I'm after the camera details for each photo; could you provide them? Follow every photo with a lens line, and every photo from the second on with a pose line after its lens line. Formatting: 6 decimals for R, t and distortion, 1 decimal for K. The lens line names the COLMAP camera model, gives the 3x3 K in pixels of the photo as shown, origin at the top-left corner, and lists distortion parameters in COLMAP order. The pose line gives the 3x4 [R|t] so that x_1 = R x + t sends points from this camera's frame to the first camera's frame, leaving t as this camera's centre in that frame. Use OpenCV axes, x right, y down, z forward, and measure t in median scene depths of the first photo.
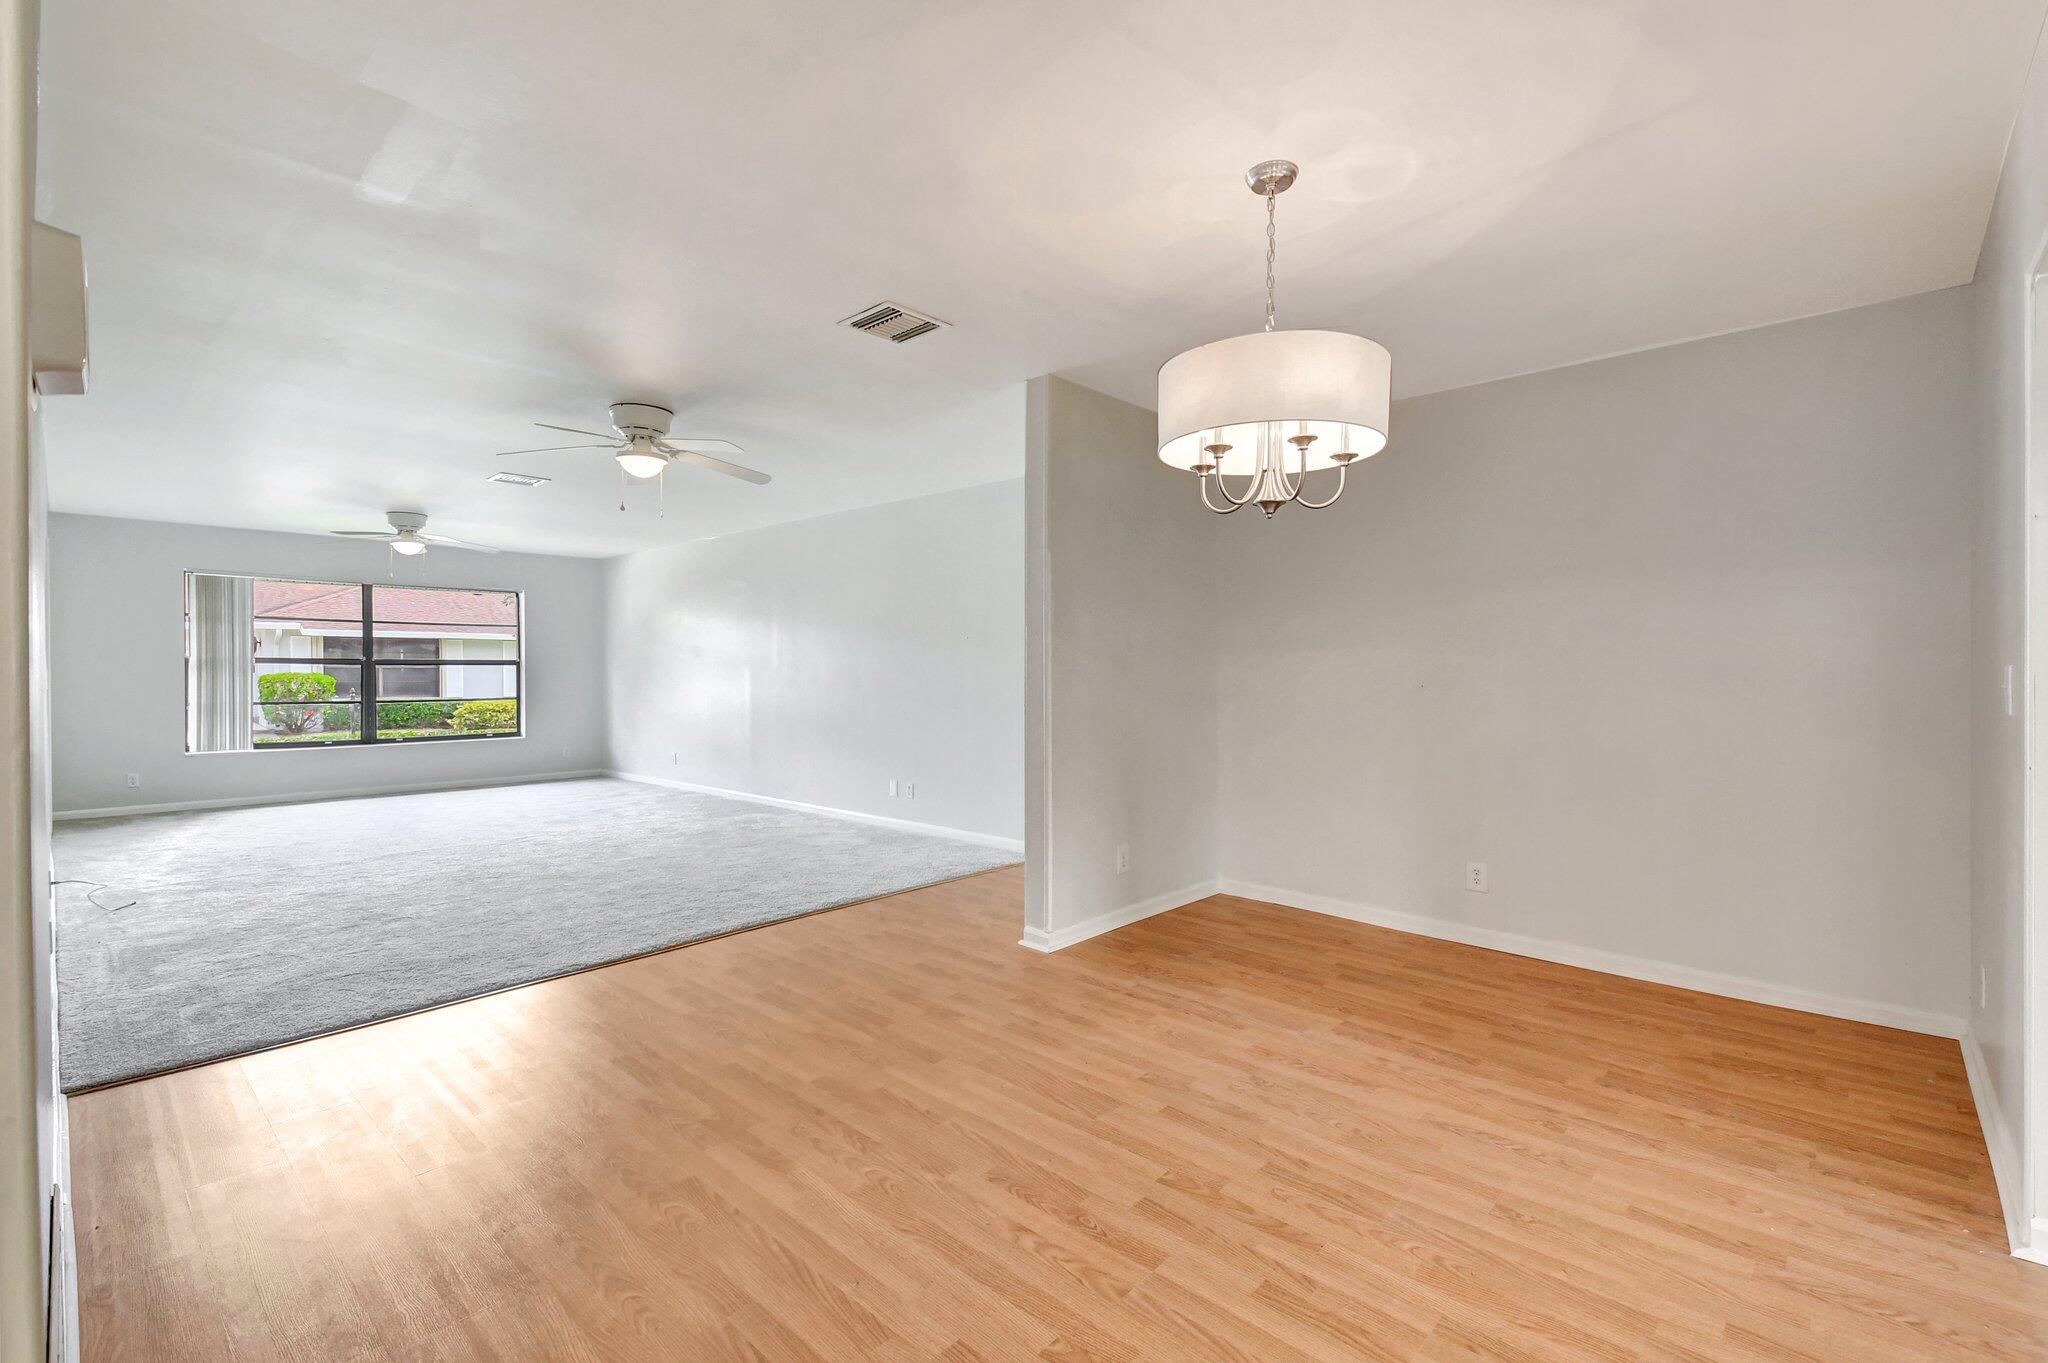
lens RADIAL K [[895.6, 0, 1029.4], [0, 895.6, 675.9], [0, 0, 1]] dist [0.031115, -0.028428]
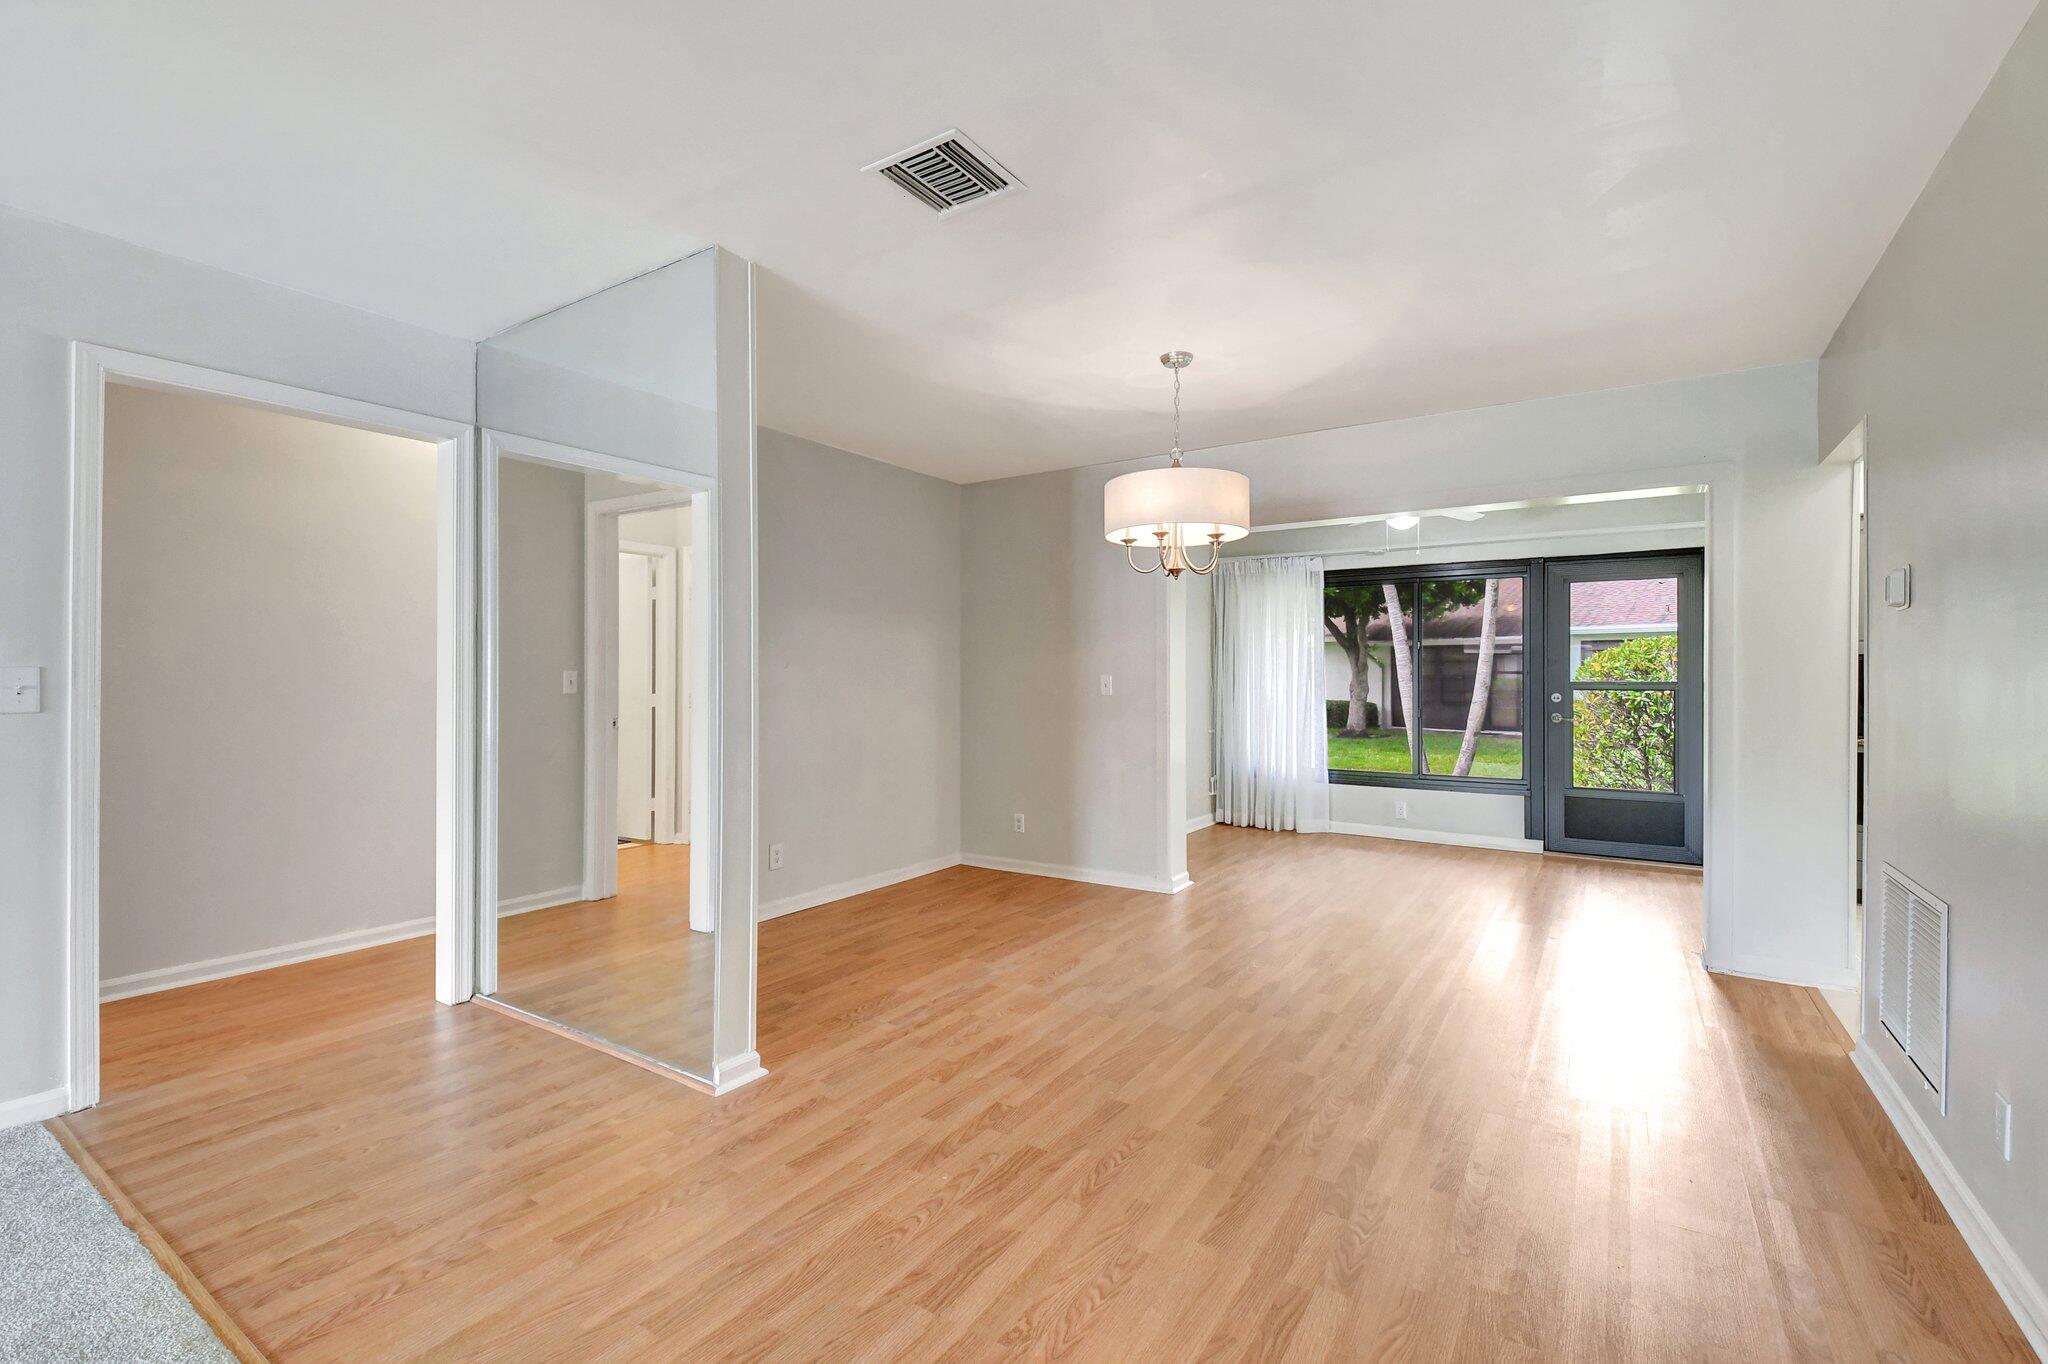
lens RADIAL K [[897.3, 0, 1029.4], [0, 897.3, 678.8], [0, 0, 1]] dist [0.028889, -0.029656]
pose [[-0.168228, -0.004560, 0.985738, -0.641031], [0.010112, 0.999929, 0.006352, -0.009309], [-0.985696, 0.011037, -0.168170, 0.801136]]
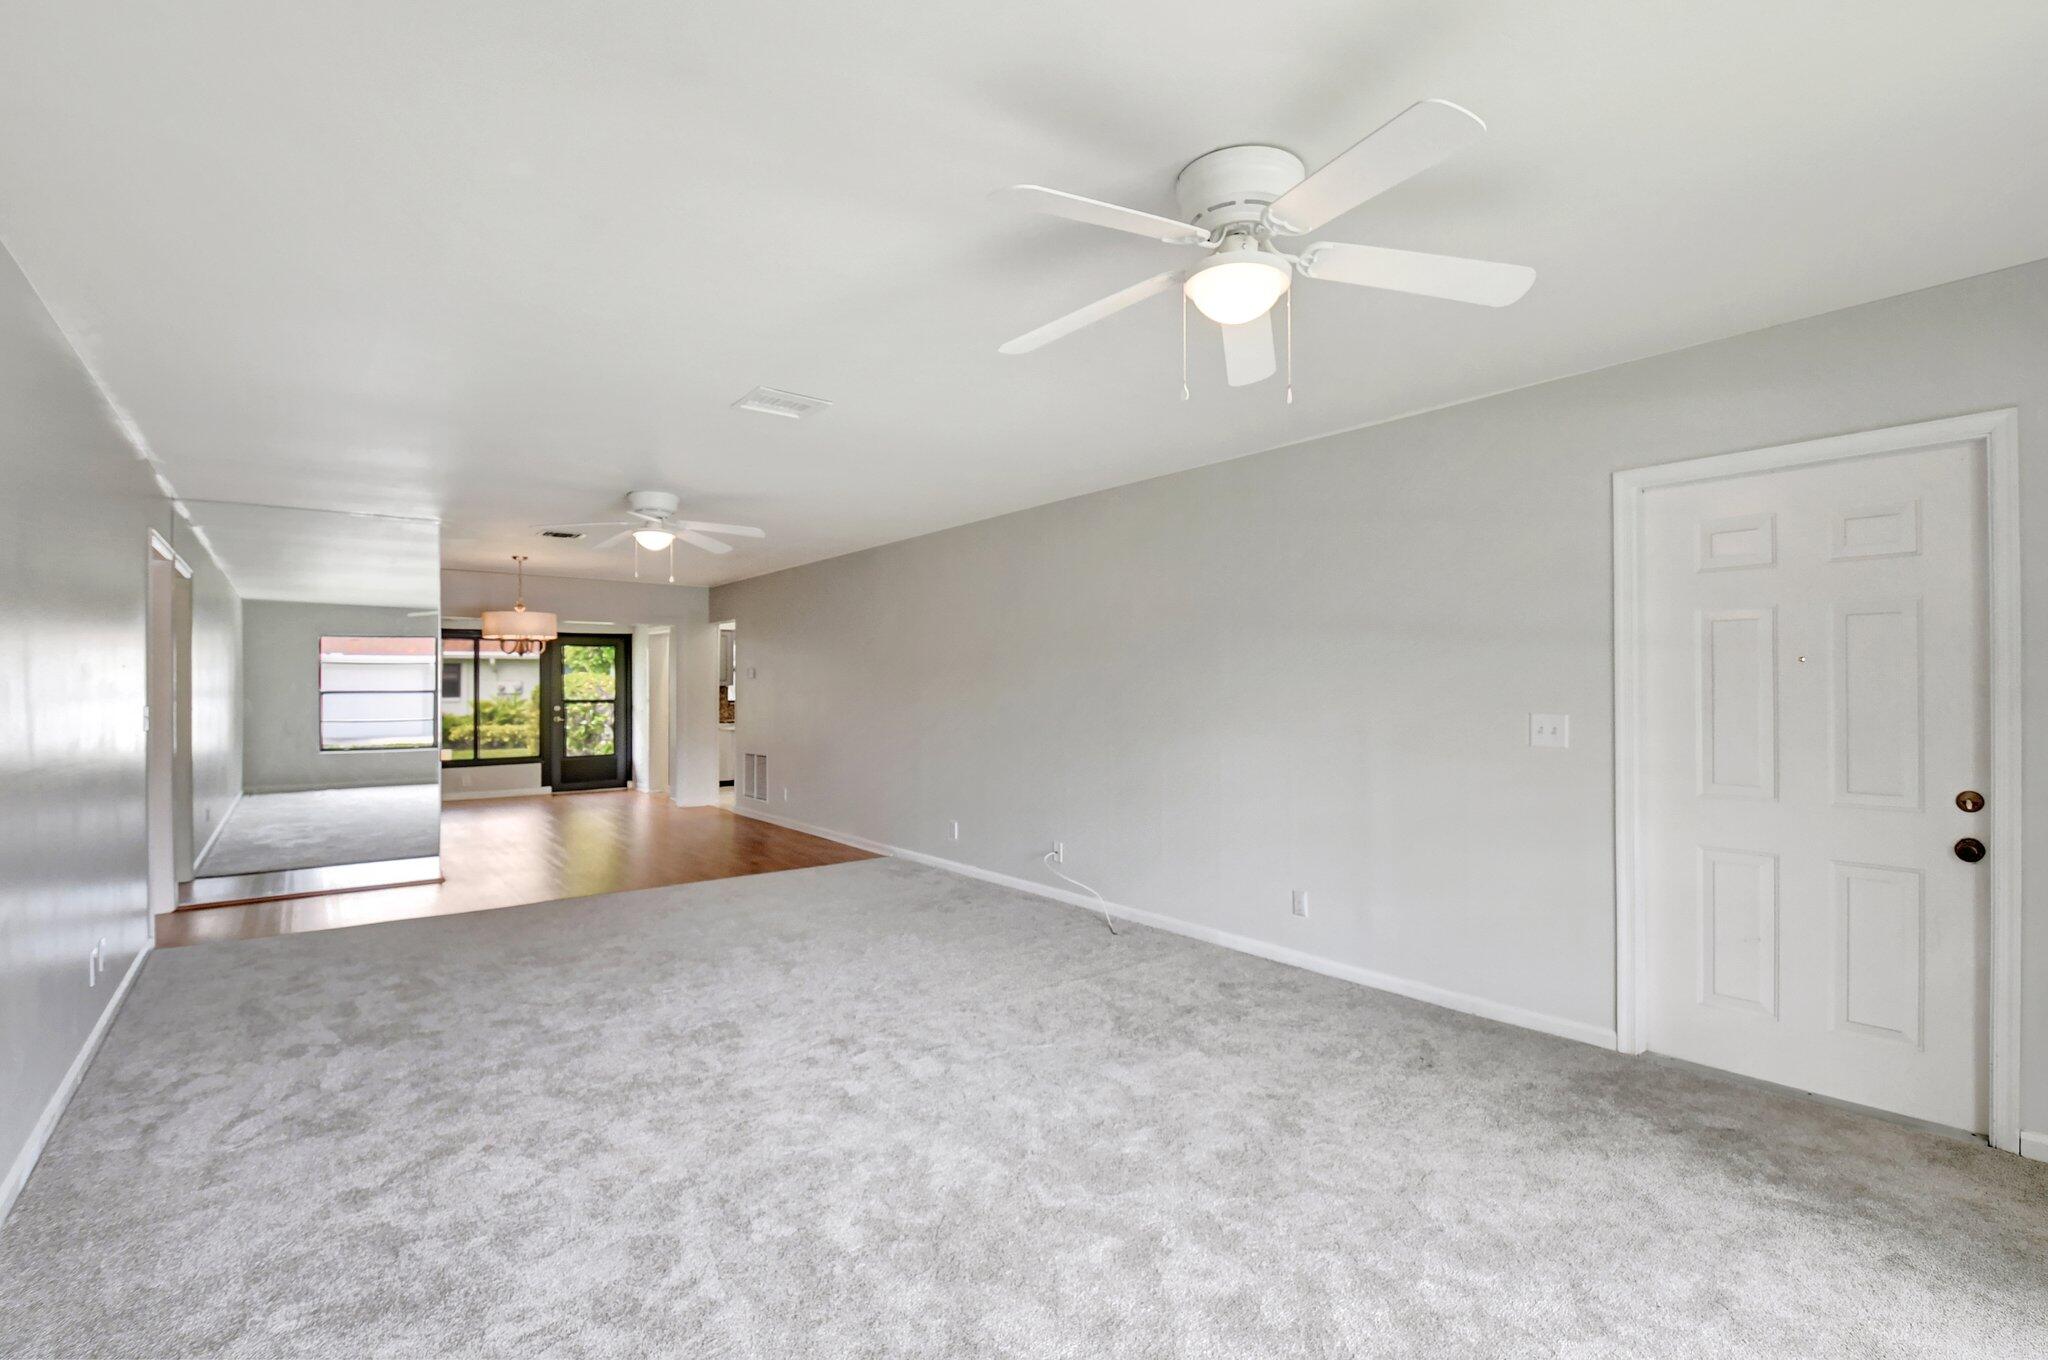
lens RADIAL K [[920.5, 0, 1045.8], [0, 920.5, 682.8], [0, 0, 1]] dist [0.000671, -0.032974]
pose [[-0.990804, 0.007272, 0.135112, -1.166215], [0.008409, 0.999934, 0.007847, -0.046512], [-0.135046, 0.008911, -0.990799, 2.243917]]
